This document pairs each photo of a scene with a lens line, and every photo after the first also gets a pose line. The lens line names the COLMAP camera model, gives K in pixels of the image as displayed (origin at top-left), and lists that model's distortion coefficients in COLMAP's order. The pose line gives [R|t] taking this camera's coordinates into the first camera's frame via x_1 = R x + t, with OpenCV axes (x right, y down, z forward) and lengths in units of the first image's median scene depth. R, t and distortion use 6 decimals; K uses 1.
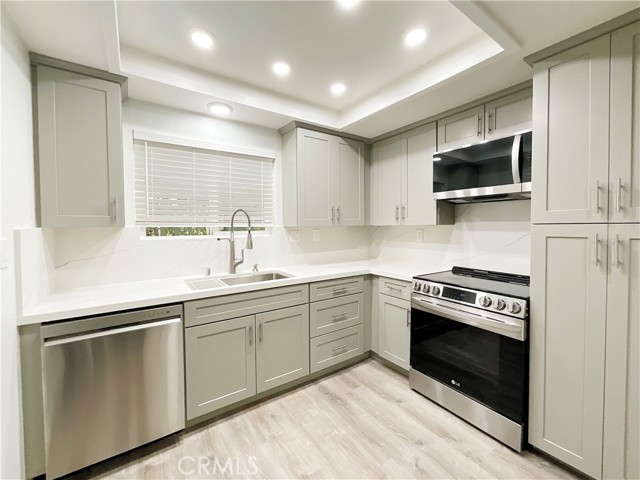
lens RADIAL K [[263.4, 0, 321.3], [0, 263.4, 233.6], [0, 0, 1]] dist [-0.001267, 0.000144]
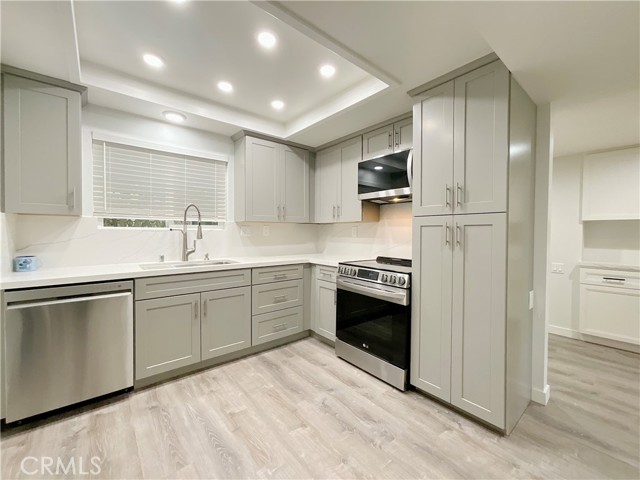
lens RADIAL K [[263.6, 0, 321.9], [0, 263.6, 237.3], [0, 0, 1]] dist [0.001744, -0.000178]
pose [[0.996238, 0.009634, 0.086124, 0.178451], [-0.008625, 0.999890, -0.012091, 0.067120], [-0.086231, 0.011303, 0.996211, -0.215070]]
